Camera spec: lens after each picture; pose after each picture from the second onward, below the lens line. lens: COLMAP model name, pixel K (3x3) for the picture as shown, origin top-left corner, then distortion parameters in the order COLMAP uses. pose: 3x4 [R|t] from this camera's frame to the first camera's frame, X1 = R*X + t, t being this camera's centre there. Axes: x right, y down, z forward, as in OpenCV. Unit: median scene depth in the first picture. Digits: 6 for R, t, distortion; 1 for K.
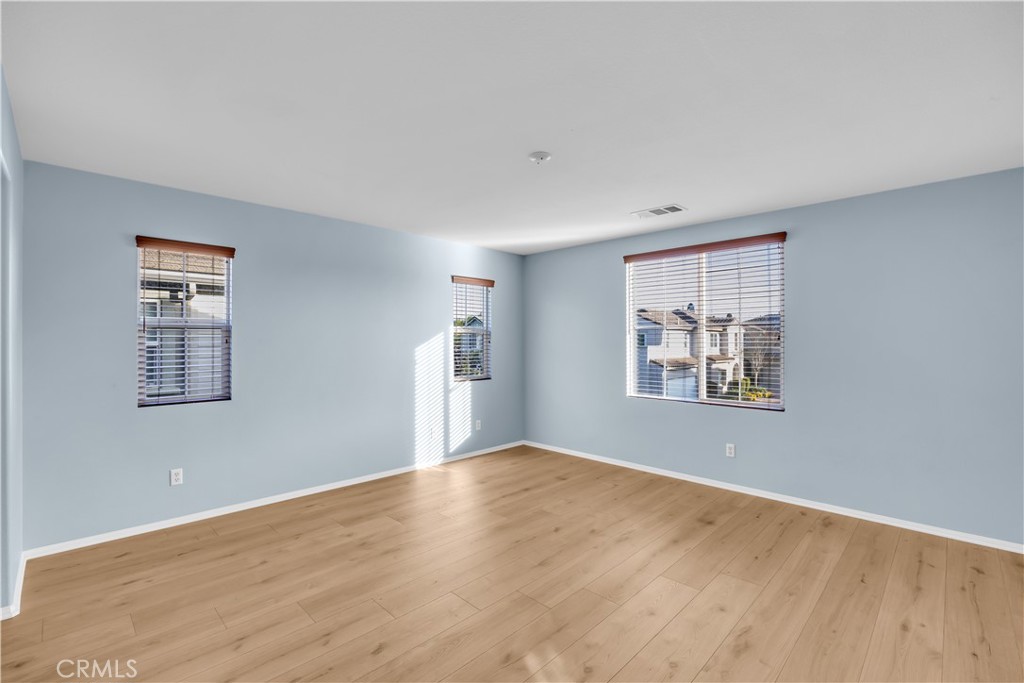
lens RADIAL K [[448.1, 0, 519.1], [0, 448.1, 339.2], [0, 0, 1]] dist [-0.016108, 0.000201]
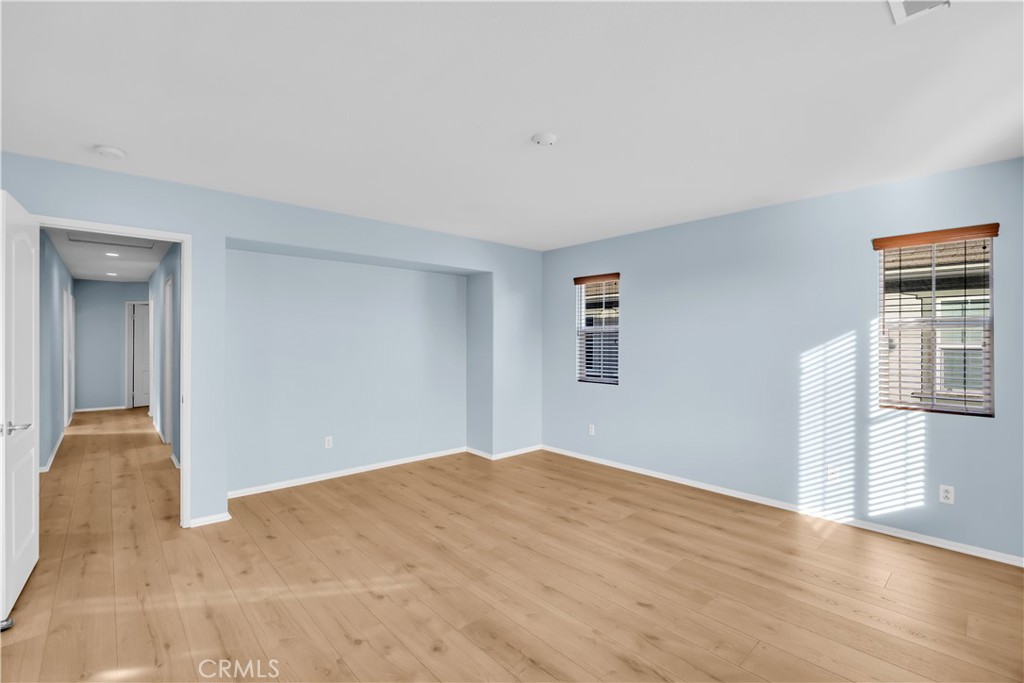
lens RADIAL K [[448.1, 0, 511.9], [0, 448.1, 343.2], [0, 0, 1]] dist [-0.016108, 0.000201]
pose [[-0.050598, 0.006509, -0.998698, 0.680923], [-0.001338, 0.999977, 0.006585, 0.000324], [0.998718, 0.001670, -0.050588, 0.692875]]
